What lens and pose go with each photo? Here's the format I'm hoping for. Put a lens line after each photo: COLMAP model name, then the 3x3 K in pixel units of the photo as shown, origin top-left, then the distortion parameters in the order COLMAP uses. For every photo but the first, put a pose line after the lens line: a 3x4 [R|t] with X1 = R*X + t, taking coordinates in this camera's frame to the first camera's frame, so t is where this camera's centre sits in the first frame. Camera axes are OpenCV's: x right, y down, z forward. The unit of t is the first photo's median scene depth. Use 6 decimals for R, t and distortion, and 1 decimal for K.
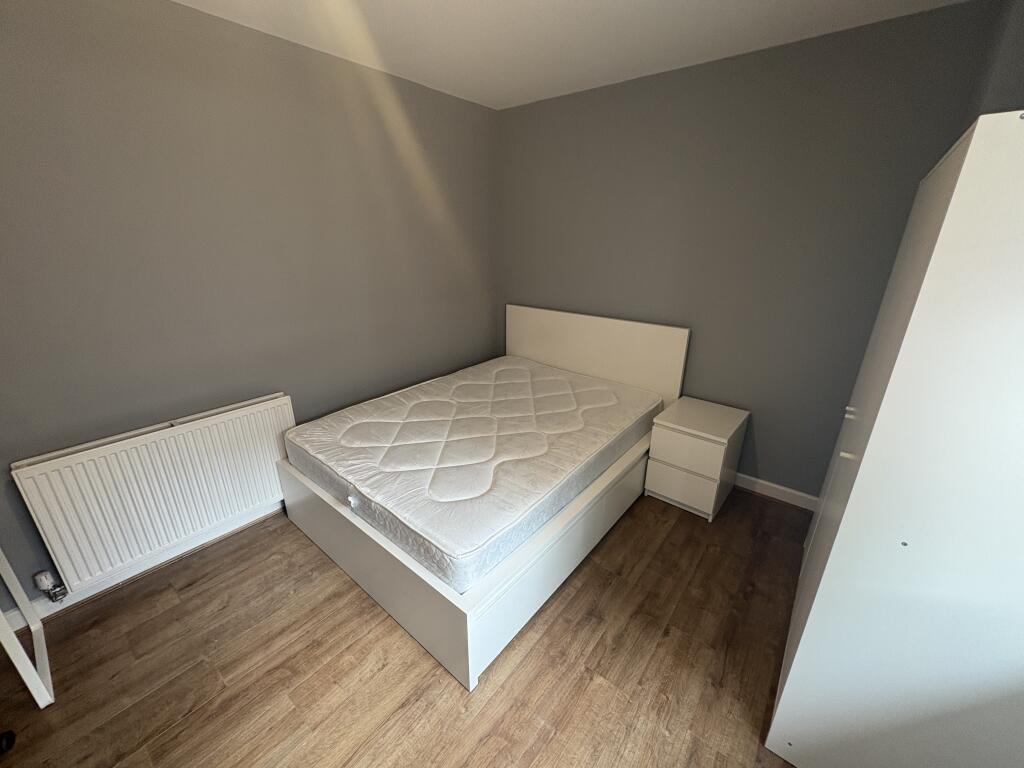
lens RADIAL K [[410.9, 0, 512.7], [0, 410.9, 384.2], [0, 0, 1]] dist [0.000428, 0.000141]
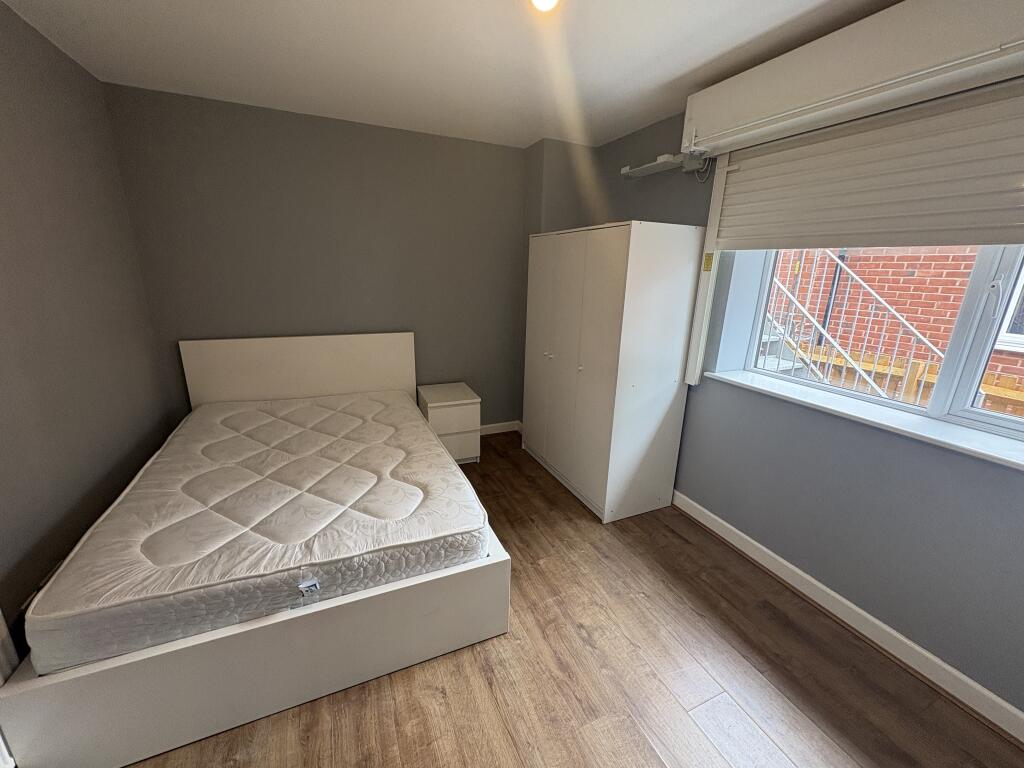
lens RADIAL K [[410.9, 0, 515.1], [0, 410.9, 384.2], [0, 0, 1]] dist [0.000428, 0.000141]
pose [[0.440712, -0.237128, 0.865762, -0.852613], [0.282746, 0.952053, 0.116832, -0.062294], [-0.851955, 0.193301, 0.486628, 0.234400]]
